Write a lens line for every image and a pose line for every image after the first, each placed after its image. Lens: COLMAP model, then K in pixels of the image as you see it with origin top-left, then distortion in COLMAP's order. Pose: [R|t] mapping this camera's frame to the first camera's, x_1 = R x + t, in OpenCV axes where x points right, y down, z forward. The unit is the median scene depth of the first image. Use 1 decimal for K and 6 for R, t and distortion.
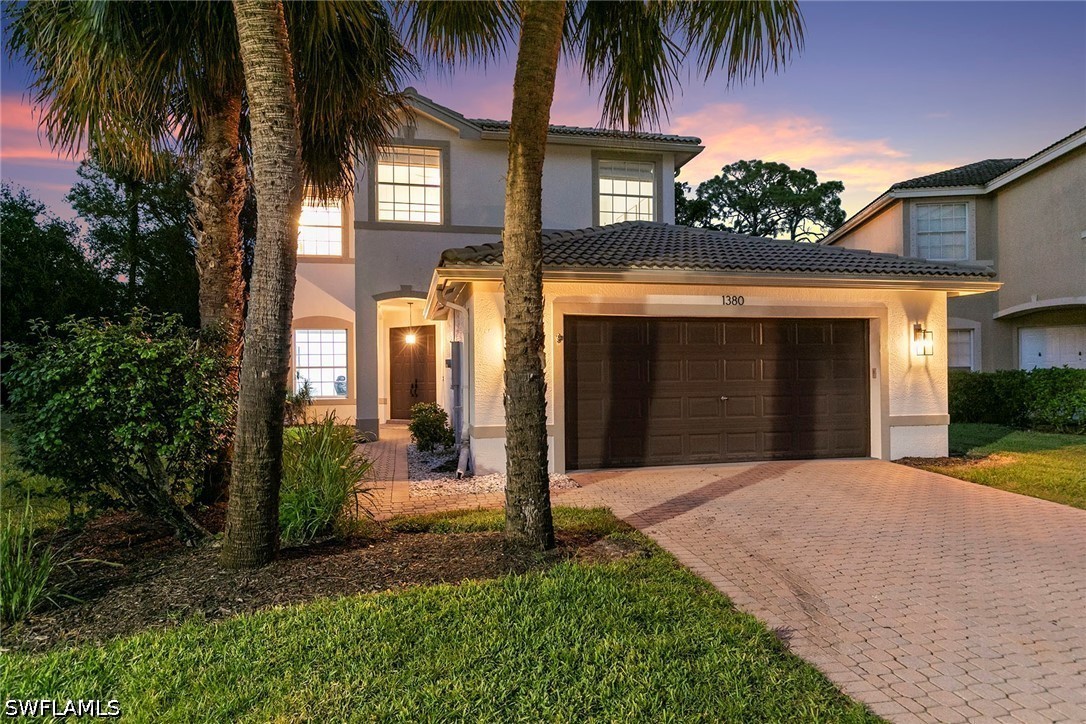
lens RADIAL K [[654.6, 0, 543.0], [0, 654.6, 349.6], [0, 0, 1]] dist [0.000485, -0.000134]
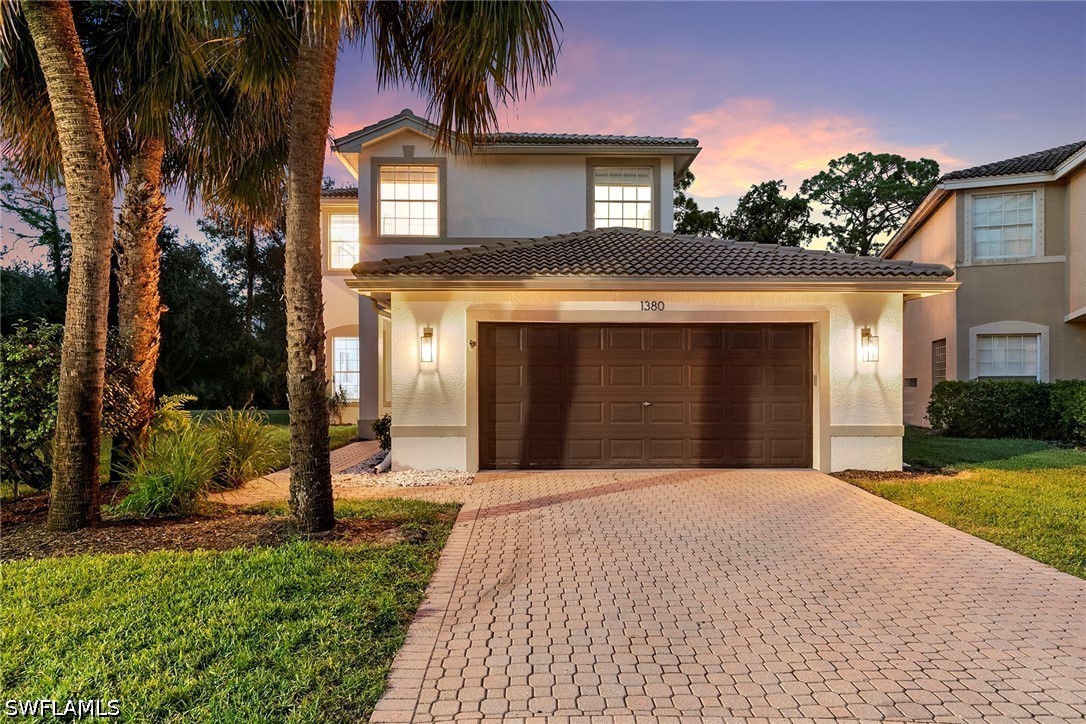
lens RADIAL K [[657.9, 0, 543.0], [0, 657.9, 362.0], [0, 0, 1]] dist [-0.000565, -0.000050]
pose [[0.981362, 0.003067, -0.192144, 0.273263], [-0.001584, 0.999968, 0.007870, 0.002342], [0.192162, -0.007419, 0.981335, -0.013404]]
